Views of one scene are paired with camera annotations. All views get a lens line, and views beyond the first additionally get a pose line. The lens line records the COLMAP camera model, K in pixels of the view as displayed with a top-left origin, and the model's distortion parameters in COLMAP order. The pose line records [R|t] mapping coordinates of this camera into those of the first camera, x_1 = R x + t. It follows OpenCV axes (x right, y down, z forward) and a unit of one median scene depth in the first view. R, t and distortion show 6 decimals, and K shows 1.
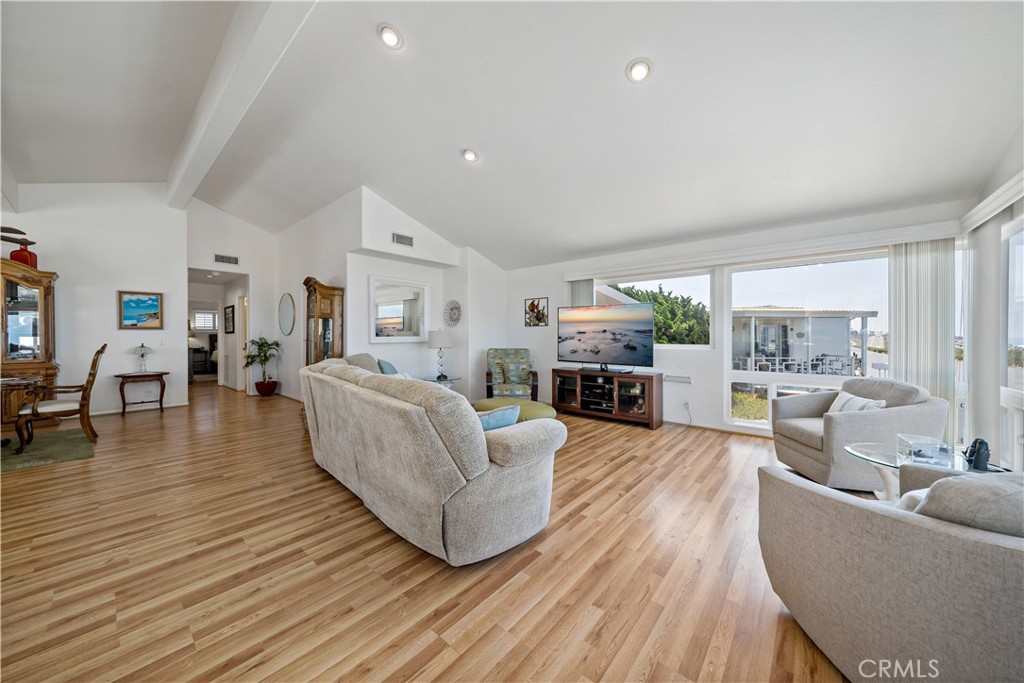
lens RADIAL K [[360.1, 0, 513.2], [0, 360.1, 342.0], [0, 0, 1]] dist [-0.005035, -0.000305]
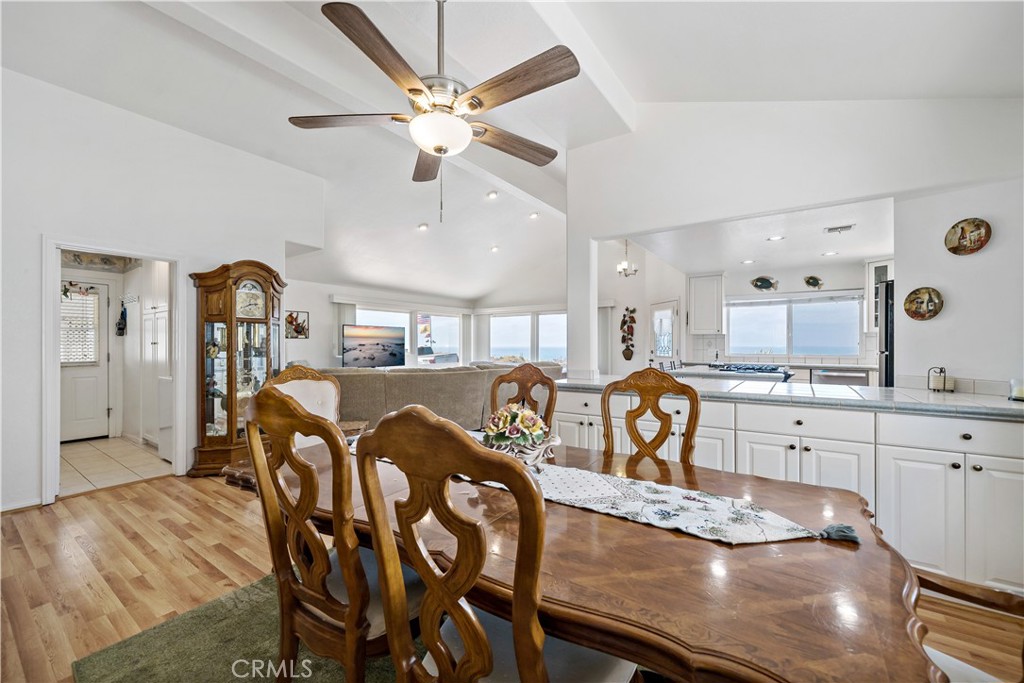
lens RADIAL K [[413.9, 0, 526.0], [0, 413.9, 338.3], [0, 0, 1]] dist [-0.001708, -0.000188]
pose [[-0.124287, 0.018837, 0.992067, -1.337510], [0.021501, 0.999636, -0.016287, -0.011925], [-0.992013, 0.019306, -0.124647, 0.562045]]
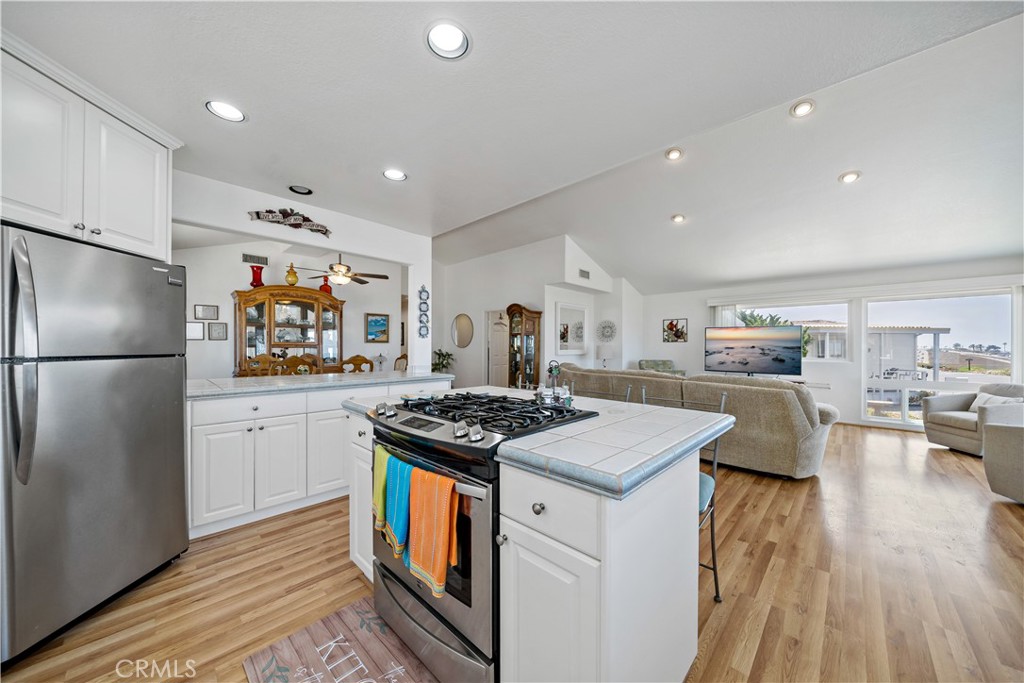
lens RADIAL K [[360.1, 0, 508.7], [0, 360.1, 348.4], [0, 0, 1]] dist [-0.005035, -0.000305]
pose [[0.997993, 0.008462, -0.062754, -0.479722], [-0.009387, 0.999851, -0.014464, 0.001420], [0.062623, 0.015024, 0.997924, -0.290280]]
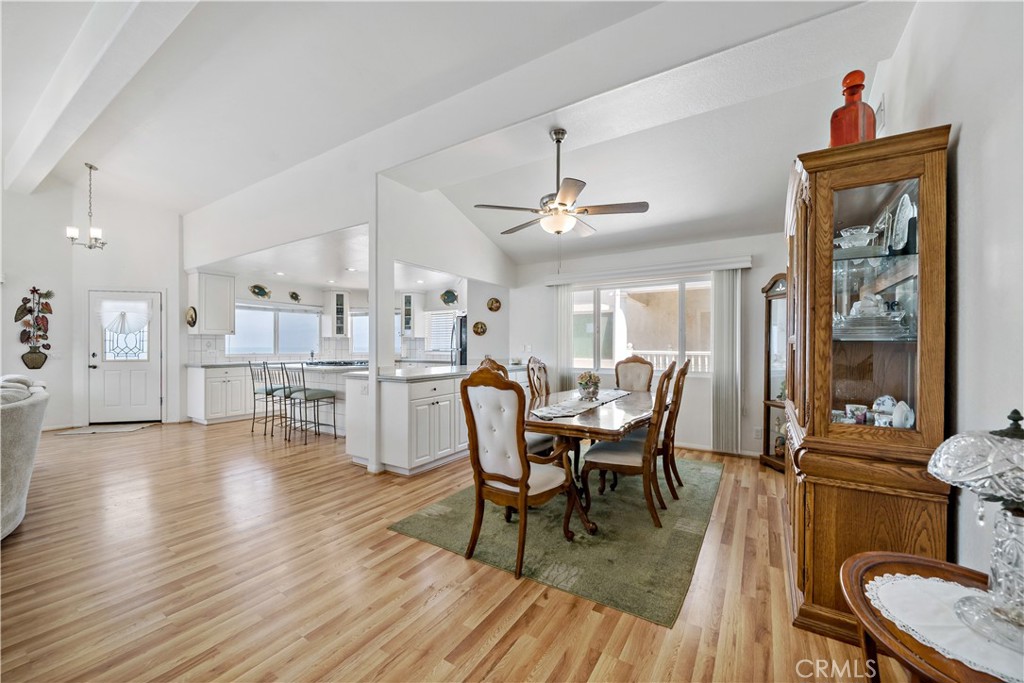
lens RADIAL K [[386.5, 0, 505.9], [0, 386.5, 344.2], [0, 0, 1]] dist [-0.007170, 0.000656]
pose [[-0.988794, 0.001699, -0.149279, -0.829714], [-0.001175, 0.999816, 0.019163, -0.027024], [0.149284, 0.019123, -0.988609, 1.126214]]
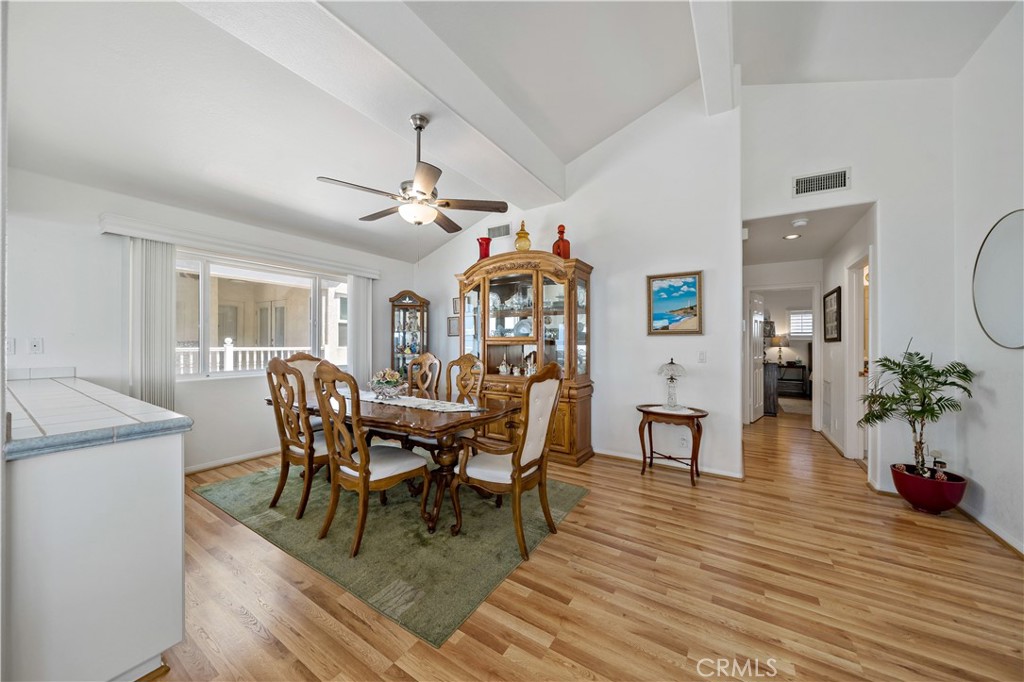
lens RADIAL K [[360.1, 0, 515.8], [0, 360.1, 335.4], [0, 0, 1]] dist [-0.005035, -0.000305]
pose [[0.157278, -0.016733, -0.987413, -0.483995], [-0.024216, 0.999490, -0.020795, -0.015245], [0.987257, 0.027181, 0.156792, 0.648100]]
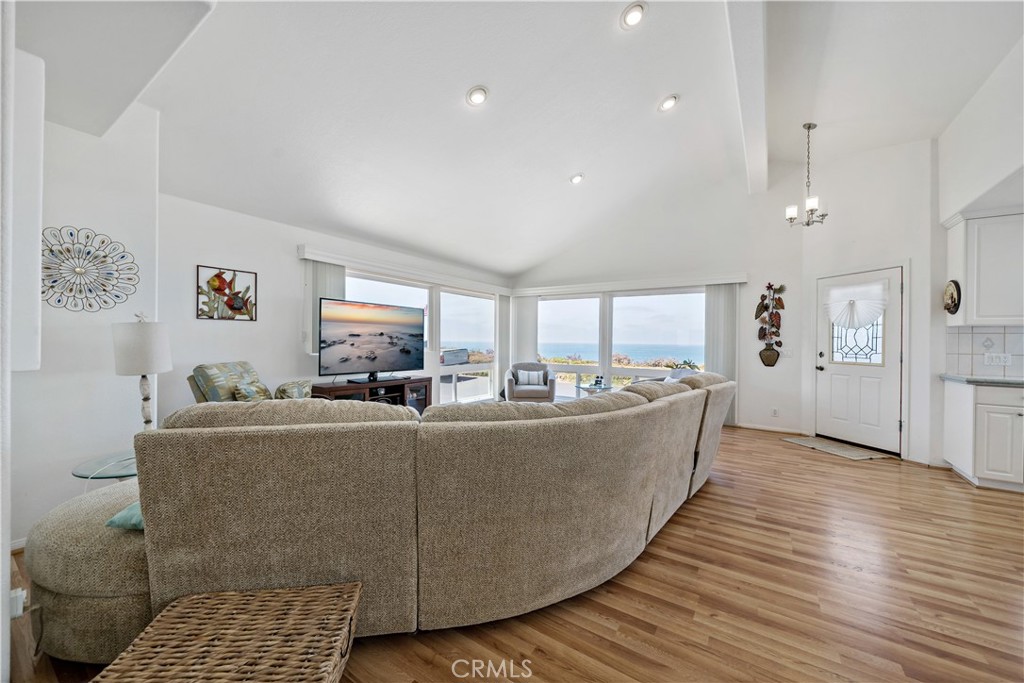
lens RADIAL K [[386.5, 0, 520.9], [0, 386.5, 338.7], [0, 0, 1]] dist [-0.007170, 0.000656]
pose [[-0.138759, 0.003758, 0.990319, -0.653834], [0.004727, 0.999984, -0.003132, -0.012891], [-0.990315, 0.004247, -0.138774, 0.724979]]
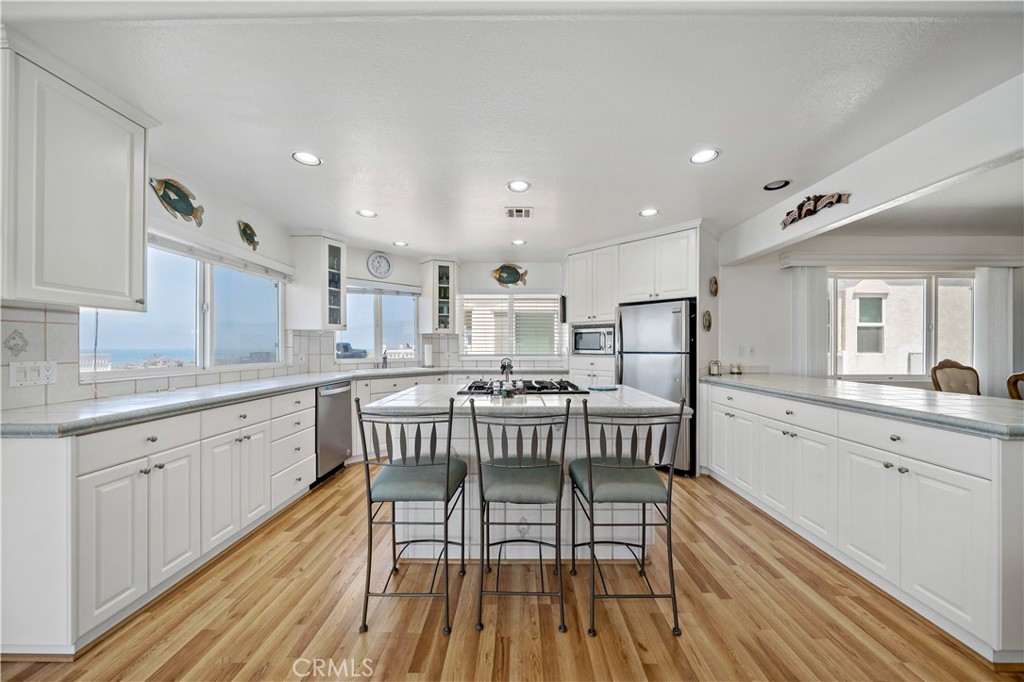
lens RADIAL K [[360.1, 0, 517.2], [0, 360.1, 350.8], [0, 0, 1]] dist [-0.005035, -0.000305]
pose [[-0.763926, 0.007611, -0.645259, -0.228996], [-0.014526, 0.999474, 0.028987, -0.010287], [0.645141, 0.031517, -0.763414, 0.324053]]
